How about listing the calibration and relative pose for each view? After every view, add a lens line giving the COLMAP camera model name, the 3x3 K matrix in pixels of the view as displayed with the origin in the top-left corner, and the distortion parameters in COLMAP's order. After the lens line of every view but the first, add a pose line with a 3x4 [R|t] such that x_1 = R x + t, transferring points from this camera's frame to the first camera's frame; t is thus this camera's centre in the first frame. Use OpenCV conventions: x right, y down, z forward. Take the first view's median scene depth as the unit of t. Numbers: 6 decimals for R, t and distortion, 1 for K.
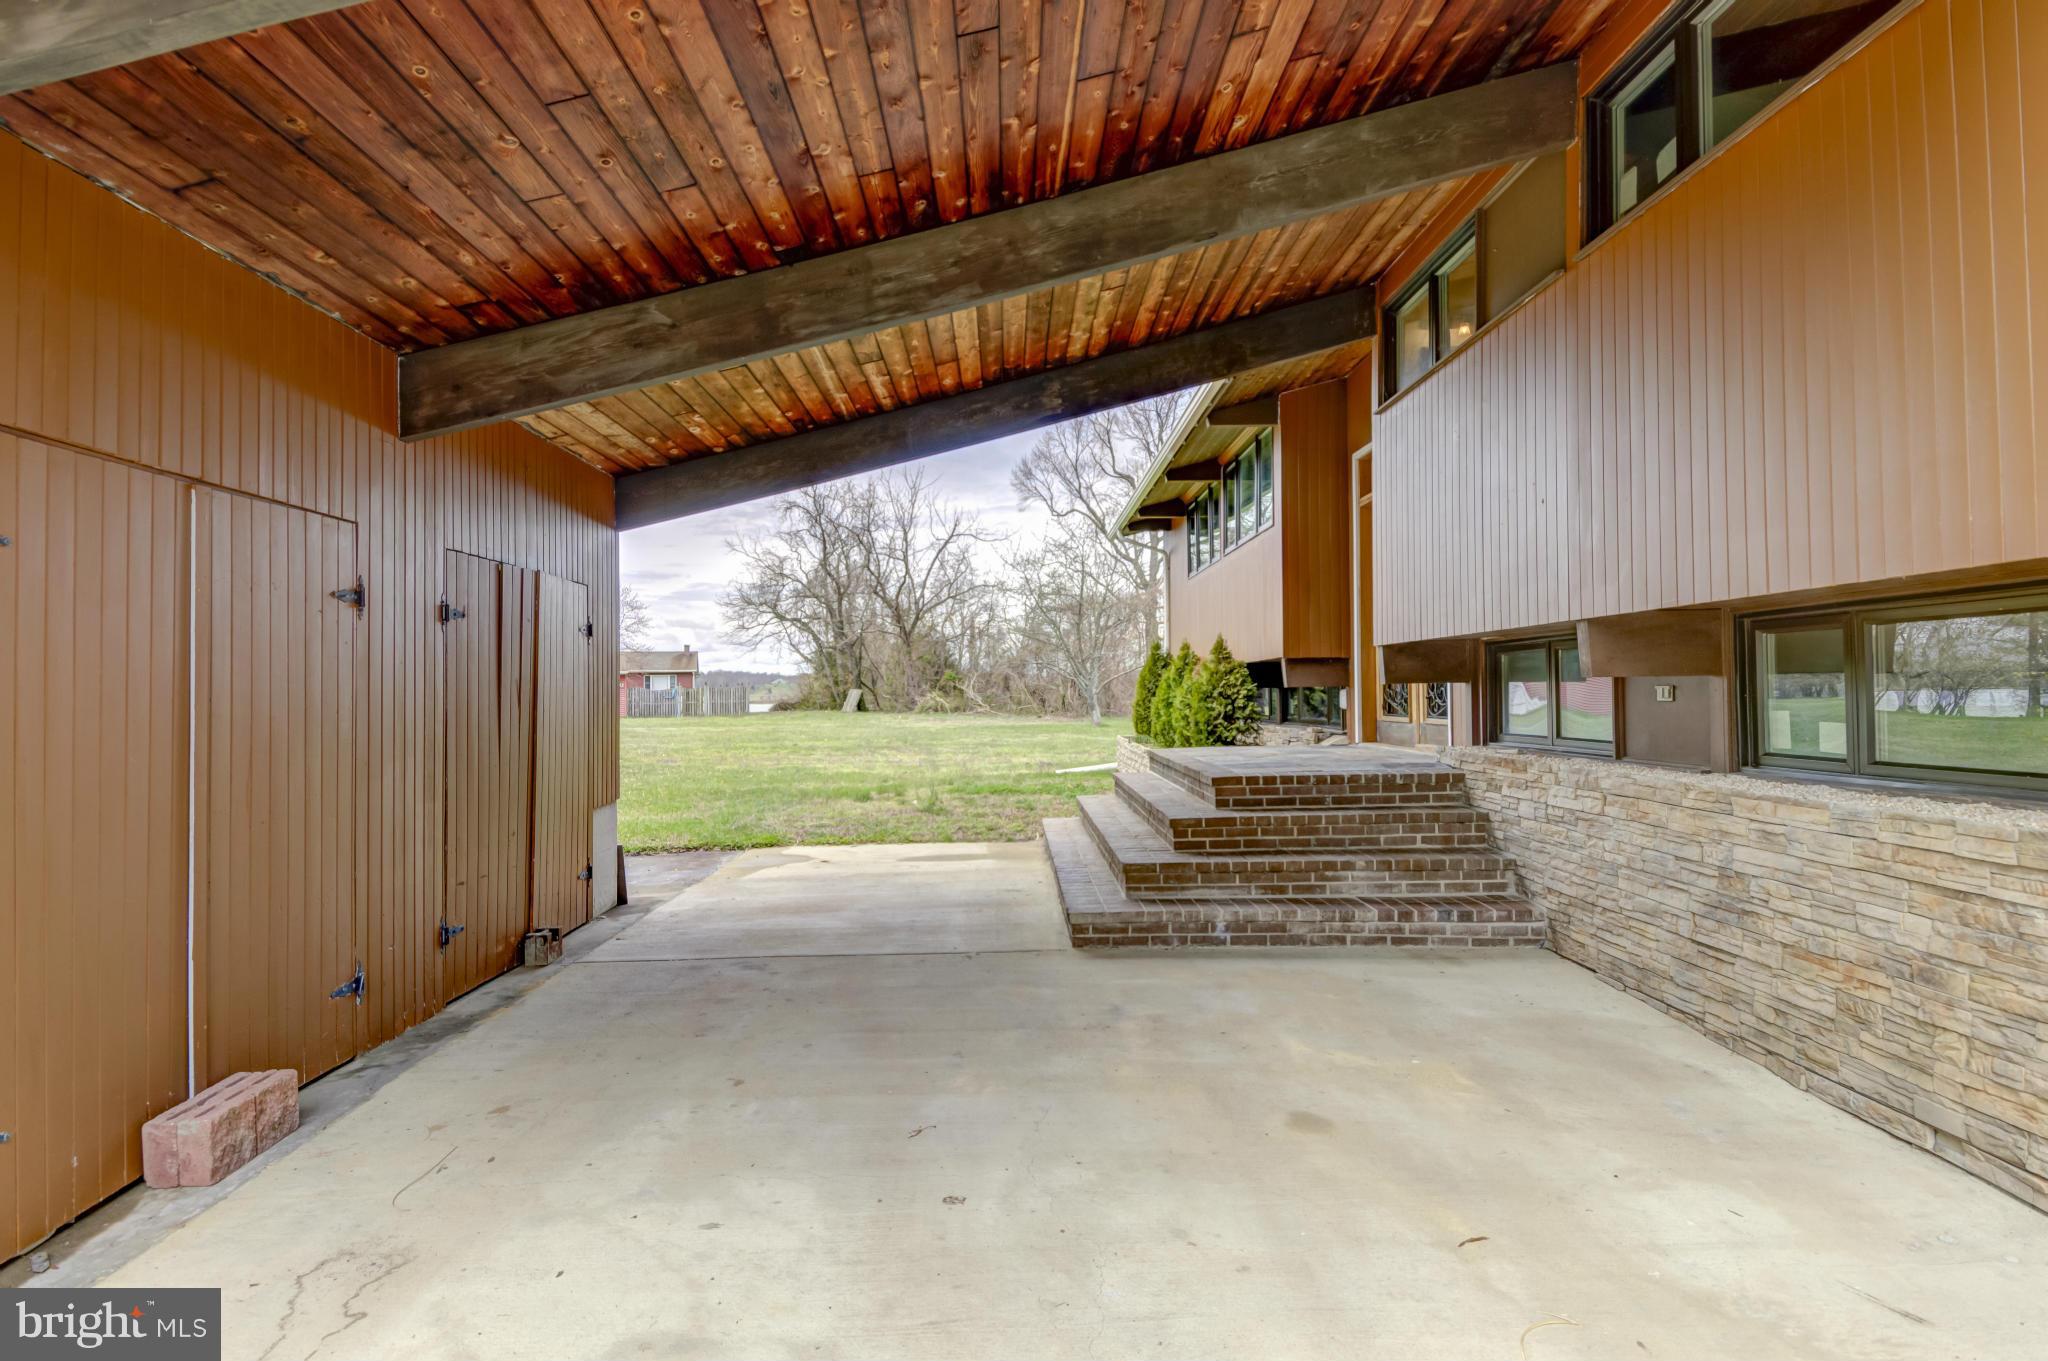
lens RADIAL K [[1066.8, 0, 1020.8], [0, 1066.8, 675.8], [0, 0, 1]] dist [0.092334, -0.077682]
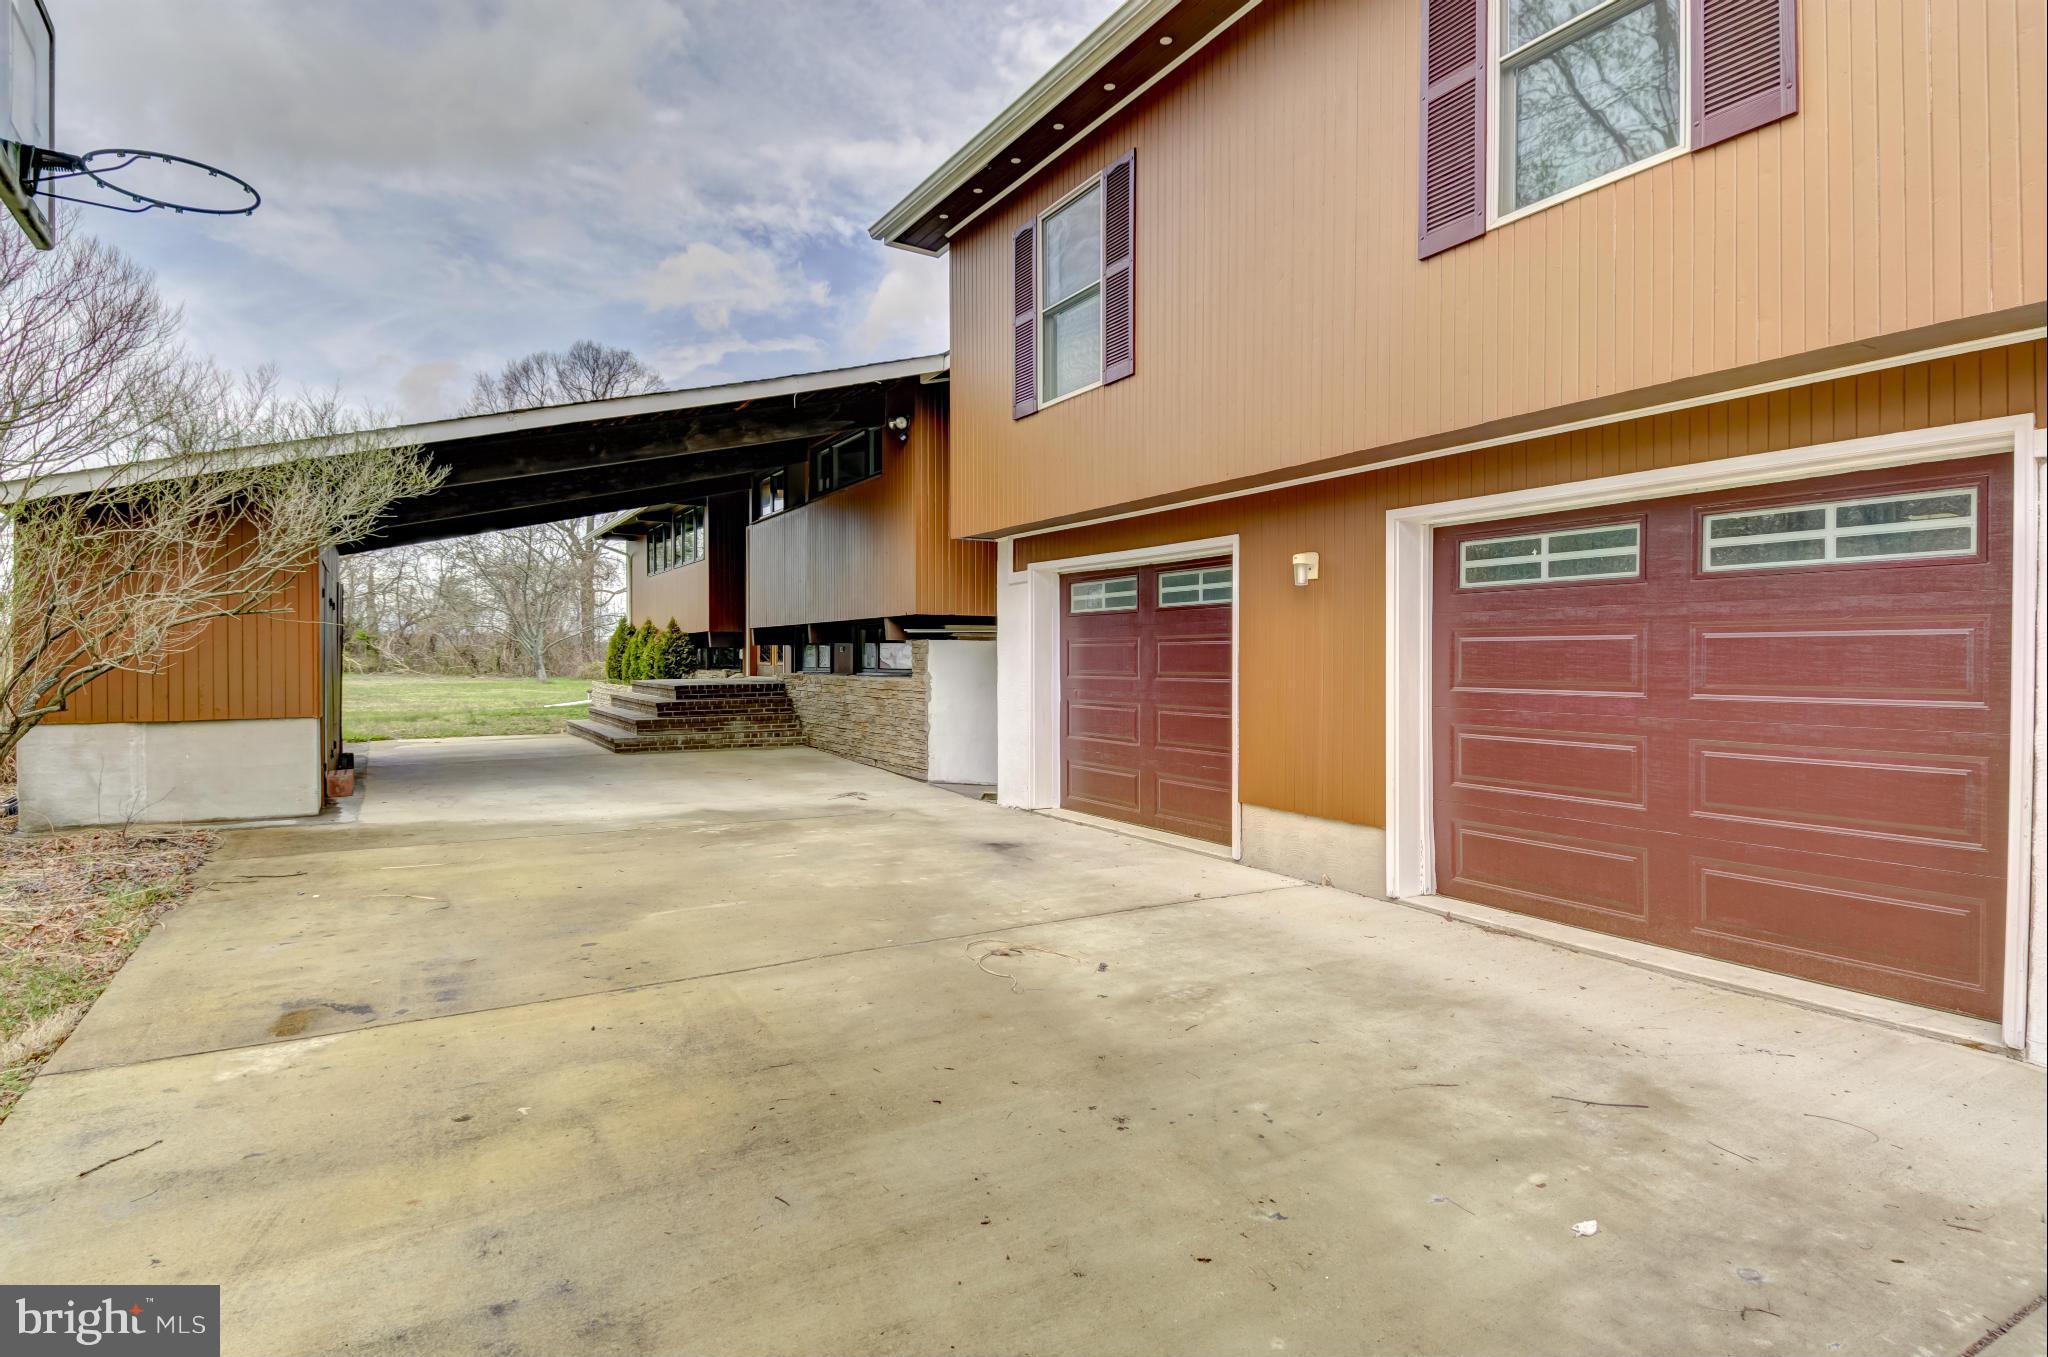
lens RADIAL K [[1066.8, 0, 1020.8], [0, 1066.8, 673.8], [0, 0, 1]] dist [0.092334, -0.077682]
pose [[0.869083, 0.004518, 0.494646, -0.304784], [-0.018534, 0.999554, 0.023436, 0.004565], [-0.494319, -0.029536, 0.868778, -1.307351]]
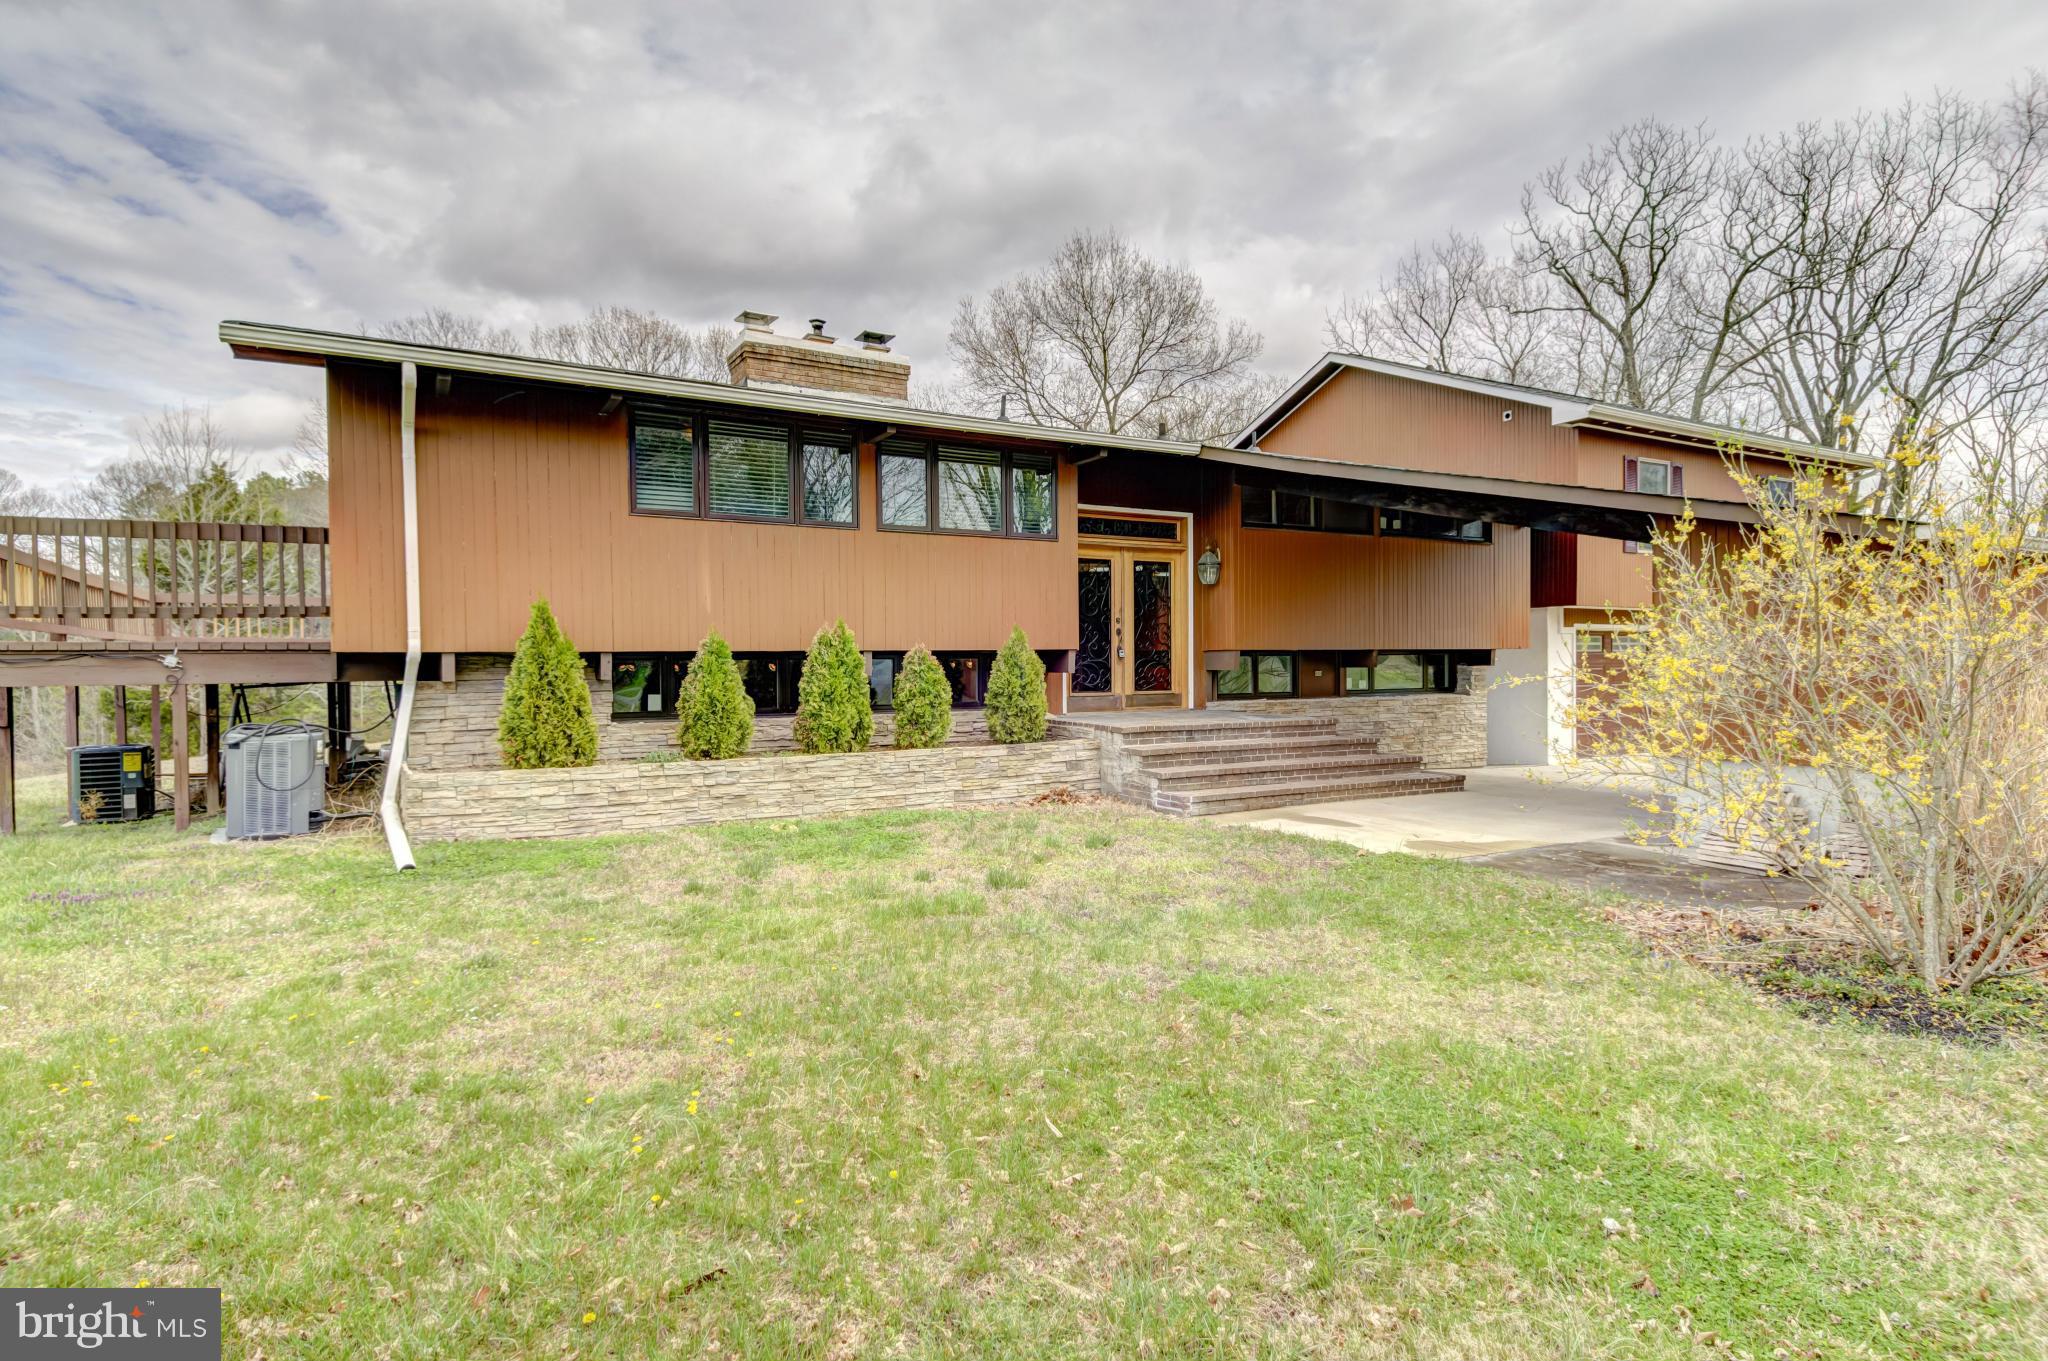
lens RADIAL K [[1066.8, 0, 1020.8], [0, 1066.8, 675.8], [0, 0, 1]] dist [0.092334, -0.077682]
pose [[-0.491247, 0.005690, 0.871002, -1.212141], [-0.002917, 0.999962, -0.008178, 0.038653], [-0.871016, -0.006557, -0.491212, 2.455063]]
